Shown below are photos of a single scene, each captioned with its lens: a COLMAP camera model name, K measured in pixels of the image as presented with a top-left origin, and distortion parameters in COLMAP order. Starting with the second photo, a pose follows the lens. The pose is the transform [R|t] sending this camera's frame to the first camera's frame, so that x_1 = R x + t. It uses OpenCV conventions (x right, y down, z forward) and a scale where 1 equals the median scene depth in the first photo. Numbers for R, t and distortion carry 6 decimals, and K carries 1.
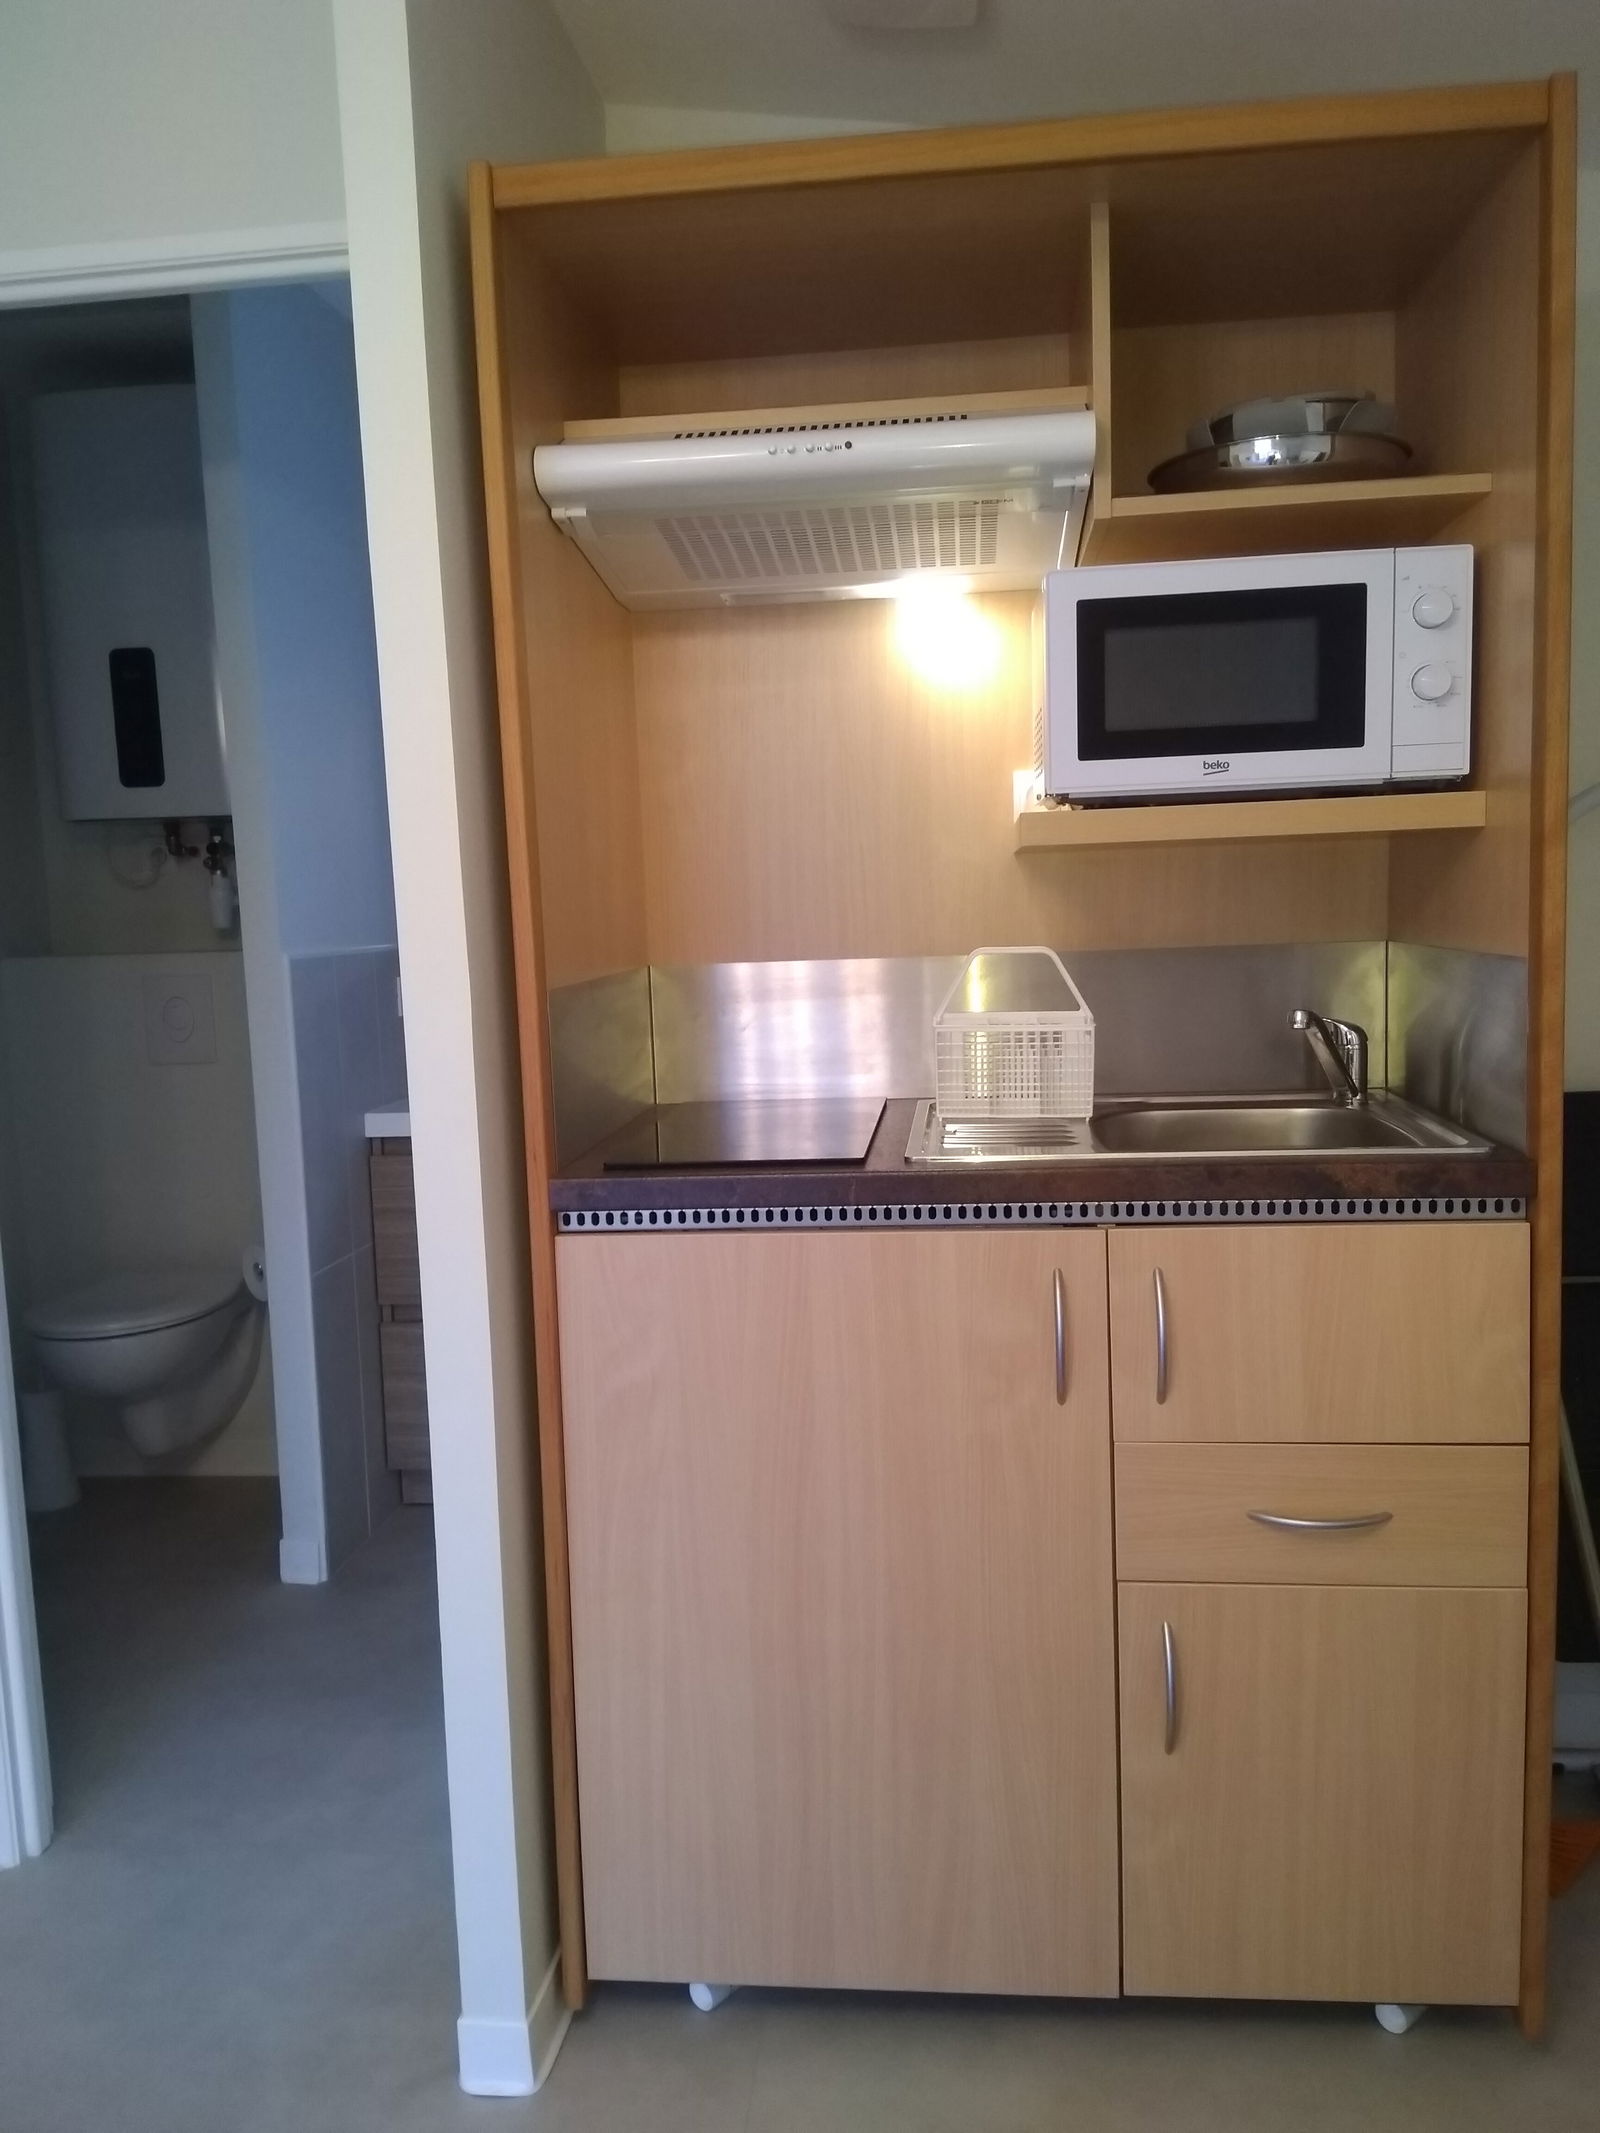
lens RADIAL K [[2415.2, 0, 942.9], [0, 2415.2, 1100.4], [0, 0, 1]] dist [0.158095, -0.387845]
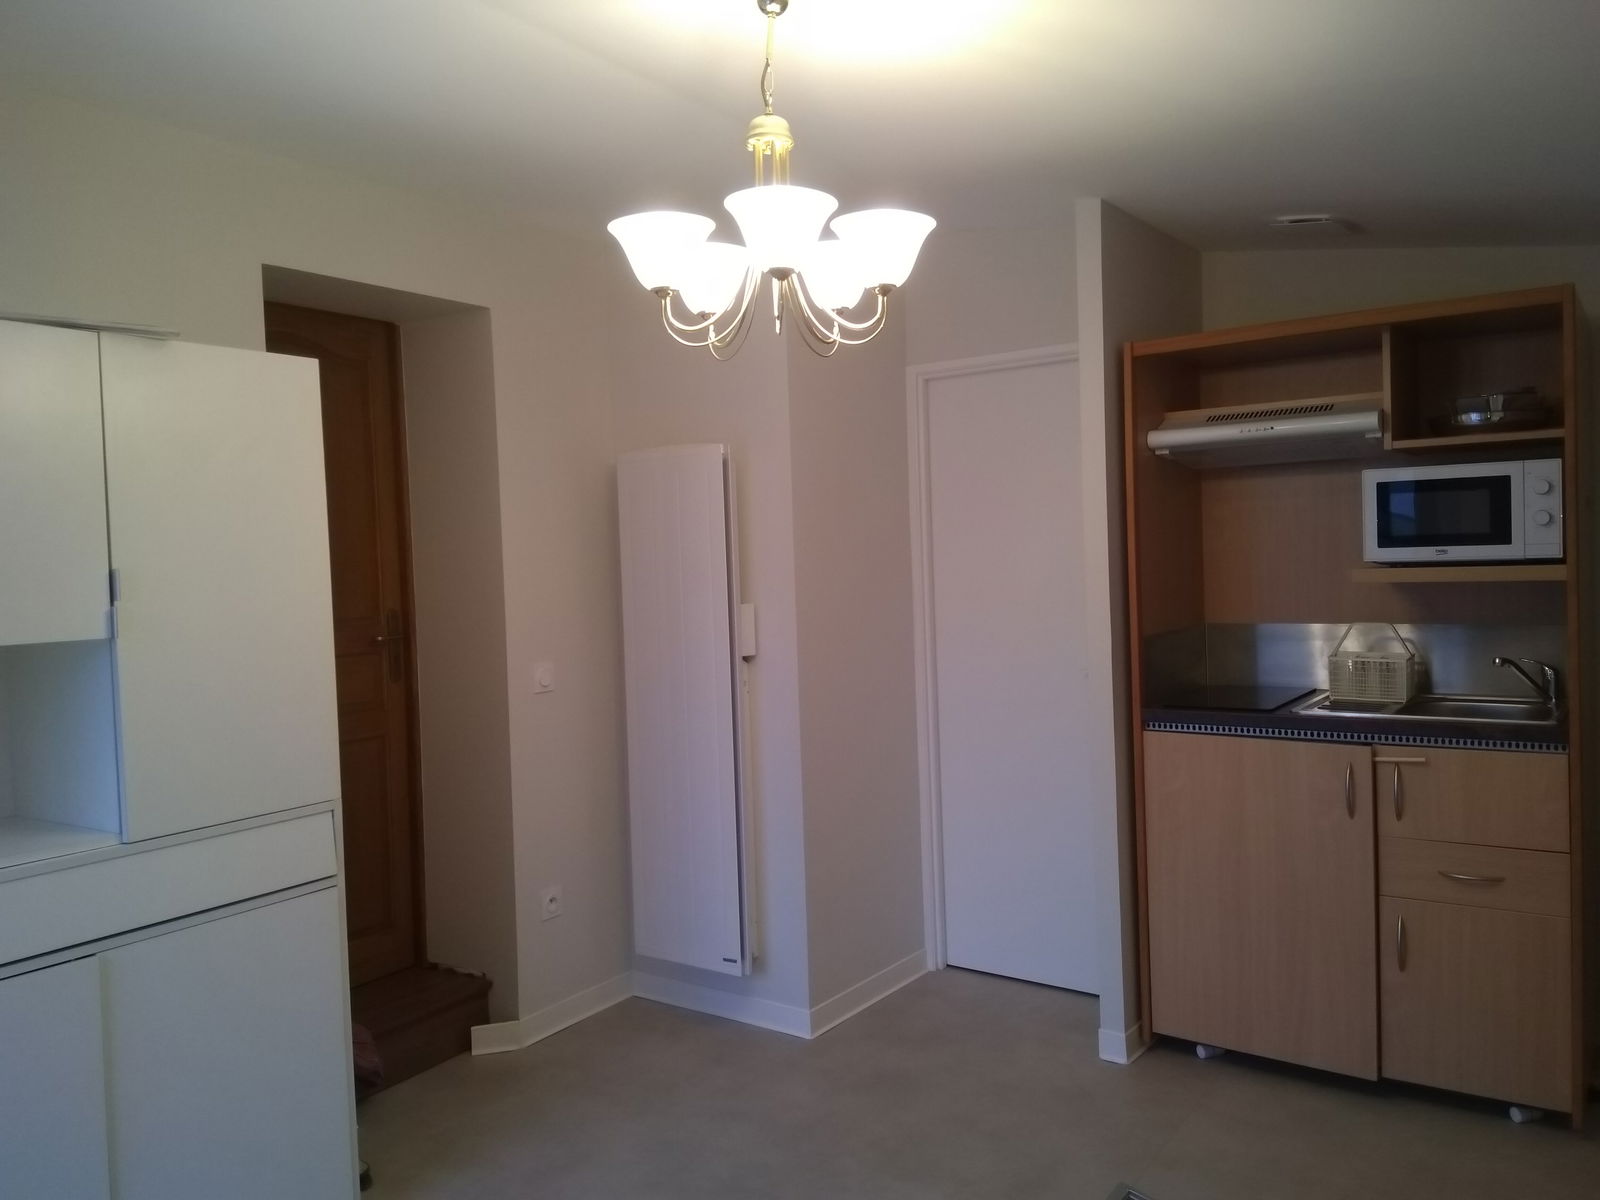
lens RADIAL K [[1236.8, 0, 800.0], [0, 1236.8, 600.0], [0, 0, 1]] dist [0.073052, -0.103644]
pose [[0.887154, 0.025317, -0.460779, 0.123046], [-0.050633, 0.997806, -0.042663, -0.008493], [0.458688, 0.061179, 0.886489, -0.351684]]
